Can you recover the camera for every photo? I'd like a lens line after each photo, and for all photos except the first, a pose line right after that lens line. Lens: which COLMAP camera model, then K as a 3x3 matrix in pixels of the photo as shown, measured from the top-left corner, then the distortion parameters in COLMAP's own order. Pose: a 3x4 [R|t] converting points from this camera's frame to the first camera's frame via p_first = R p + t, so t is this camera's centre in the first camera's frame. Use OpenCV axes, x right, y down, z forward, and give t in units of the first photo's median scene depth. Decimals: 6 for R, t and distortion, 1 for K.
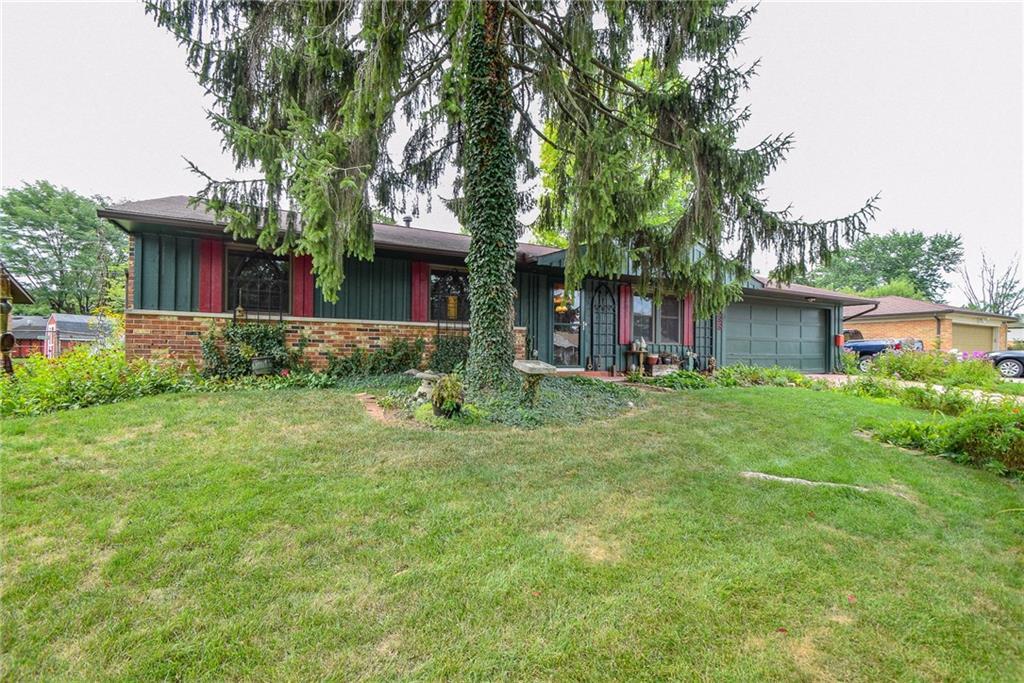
lens RADIAL K [[450.6, 0, 511.9], [0, 450.6, 344.0], [0, 0, 1]] dist [-0.000260, -0.000103]
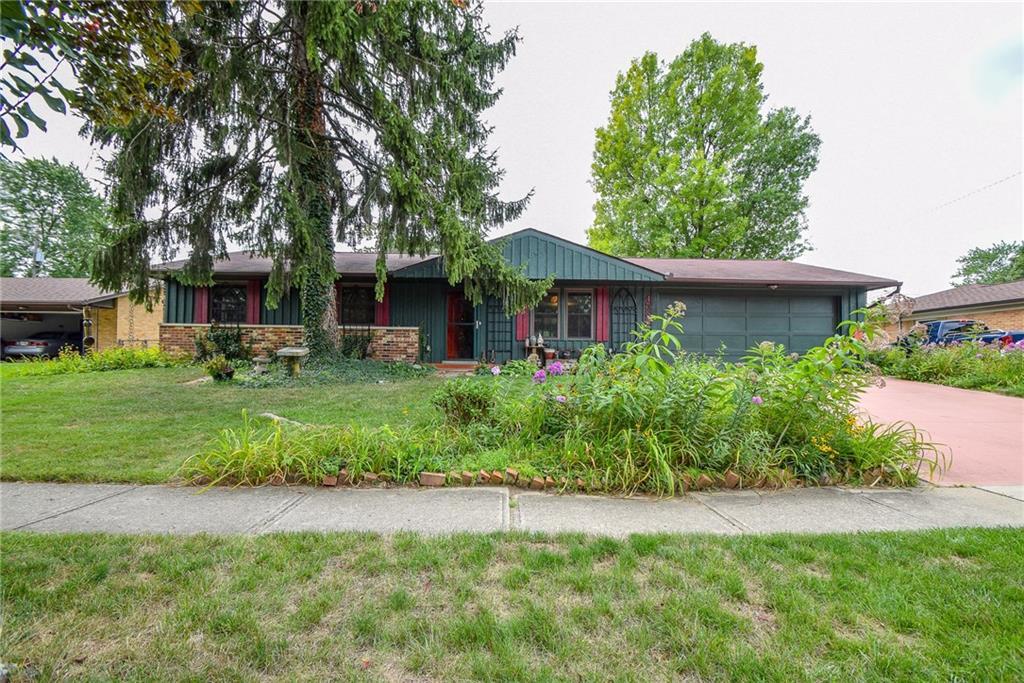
lens RADIAL K [[450.6, 0, 512.0], [0, 450.6, 344.1], [0, 0, 1]] dist [-0.000260, -0.000103]
pose [[0.901947, -0.016129, -0.431545, 1.006641], [0.008206, 0.999762, -0.020215, 0.045374], [0.431768, 0.014691, 0.901865, -0.007709]]
